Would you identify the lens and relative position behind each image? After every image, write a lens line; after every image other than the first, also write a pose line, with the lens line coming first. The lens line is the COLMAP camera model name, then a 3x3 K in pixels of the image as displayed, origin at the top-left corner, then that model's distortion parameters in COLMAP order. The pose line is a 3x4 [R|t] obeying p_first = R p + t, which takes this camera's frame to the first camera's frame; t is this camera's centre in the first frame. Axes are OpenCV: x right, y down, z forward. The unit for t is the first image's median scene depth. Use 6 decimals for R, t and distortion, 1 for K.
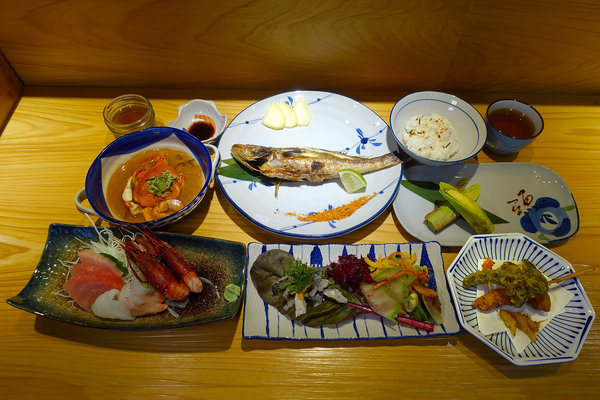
lens RADIAL K [[411.7, 0, 296.0], [0, 411.7, 203.9], [0, 0, 1]] dist [0.012585, -0.006494]
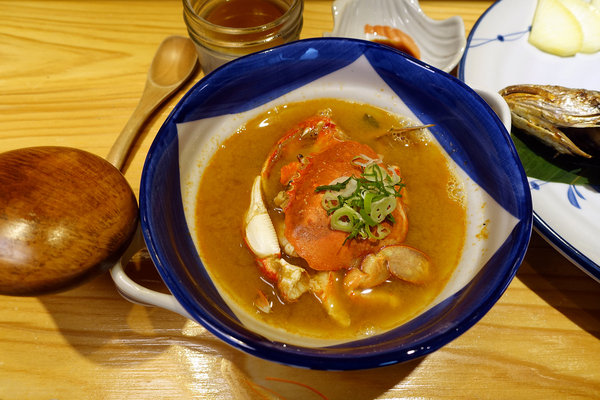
lens RADIAL K [[411.7, 0, 304.5], [0, 411.7, 200.0], [0, 0, 1]] dist [0.012585, -0.006494]
pose [[0.999980, -0.006291, 0.000377, -0.380352], [0.006261, 0.998489, 0.054597, -0.068331], [-0.000720, -0.054594, 0.998508, 0.680139]]
